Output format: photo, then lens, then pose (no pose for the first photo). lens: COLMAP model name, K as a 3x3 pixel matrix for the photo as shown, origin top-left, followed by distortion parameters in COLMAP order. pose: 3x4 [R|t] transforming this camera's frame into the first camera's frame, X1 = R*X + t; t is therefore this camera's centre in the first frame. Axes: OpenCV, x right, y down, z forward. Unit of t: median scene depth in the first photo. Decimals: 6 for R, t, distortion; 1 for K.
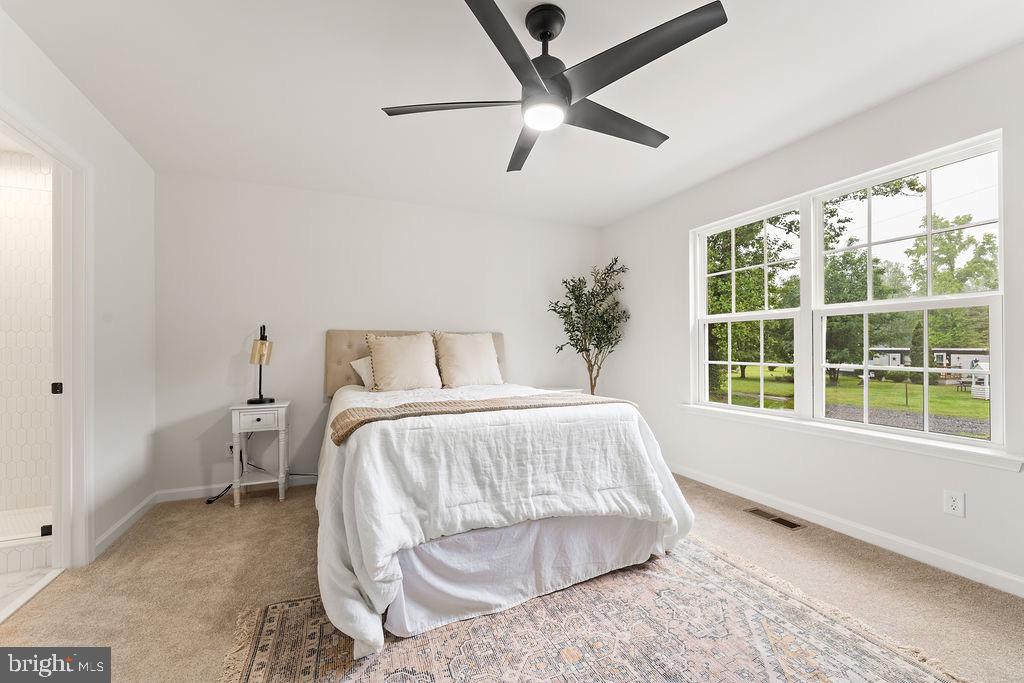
lens RADIAL K [[415.9, 0, 515.4], [0, 415.9, 350.0], [0, 0, 1]] dist [-0.004120, 0.000364]
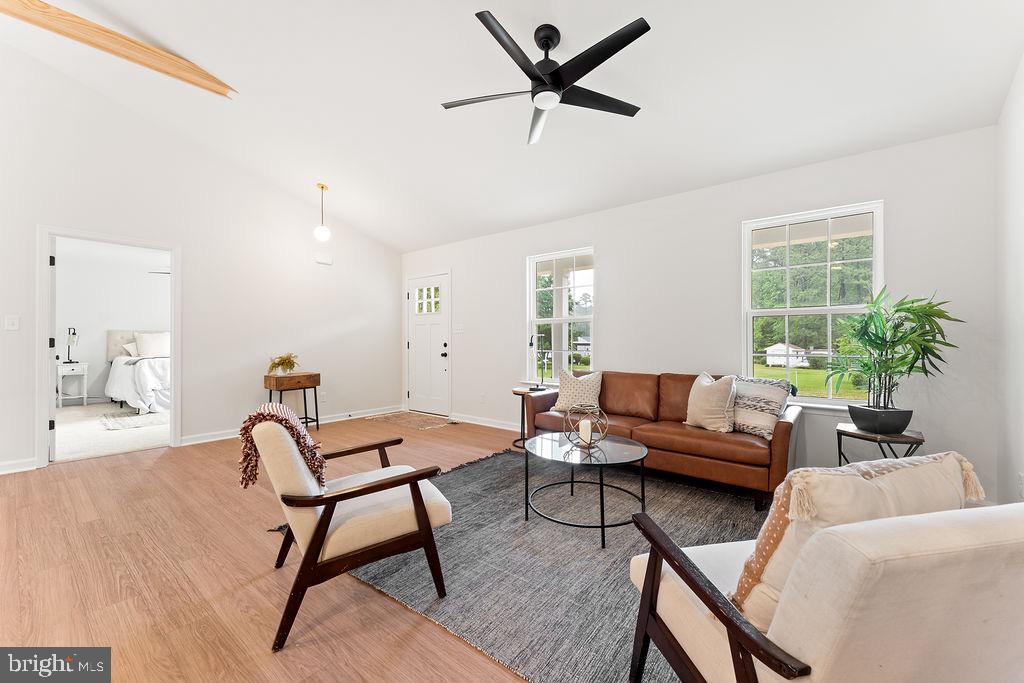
lens RADIAL K [[415.9, 0, 521.4], [0, 415.9, 339.9], [0, 0, 1]] dist [-0.004120, 0.000364]
pose [[0.893437, 0.007863, 0.449120, 0.763279], [-0.004690, 0.999956, -0.008176, 0.015505], [-0.449165, 0.005198, 0.893434, -2.926999]]
